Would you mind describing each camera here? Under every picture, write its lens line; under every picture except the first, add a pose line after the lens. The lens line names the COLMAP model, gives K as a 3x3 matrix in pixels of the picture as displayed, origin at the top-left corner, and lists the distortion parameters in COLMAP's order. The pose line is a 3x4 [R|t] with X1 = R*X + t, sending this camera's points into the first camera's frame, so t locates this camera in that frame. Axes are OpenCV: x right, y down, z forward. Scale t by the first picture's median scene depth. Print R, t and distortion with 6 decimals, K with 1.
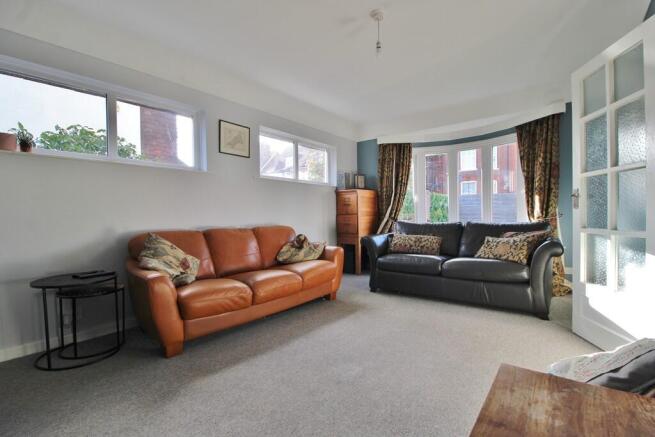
lens RADIAL K [[306.7, 0, 327.5], [0, 306.7, 218.5], [0, 0, 1]] dist [-0.001311, -0.000369]
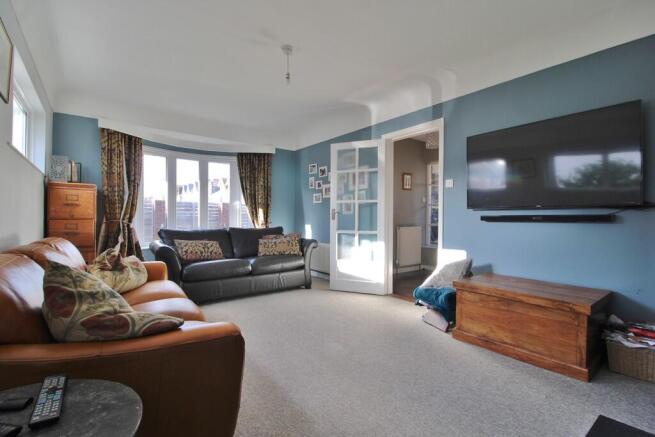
lens RADIAL K [[306.7, 0, 327.5], [0, 306.7, 218.5], [0, 0, 1]] dist [-0.001311, -0.000369]
pose [[0.241484, 0.019403, 0.970211, -0.540122], [0.000265, 0.999799, -0.020061, -0.001314], [-0.970405, 0.005101, 0.241431, 0.341062]]
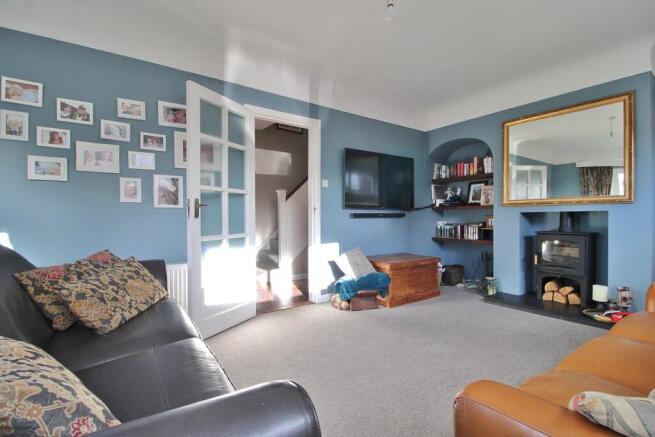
lens RADIAL K [[306.7, 0, 327.5], [0, 306.7, 218.5], [0, 0, 1]] dist [-0.001311, -0.000369]
pose [[-0.962569, 0.014444, 0.270652, 0.078157], [0.019339, 0.999694, 0.015431, -0.022722], [-0.270346, 0.020087, -0.962554, 1.076525]]
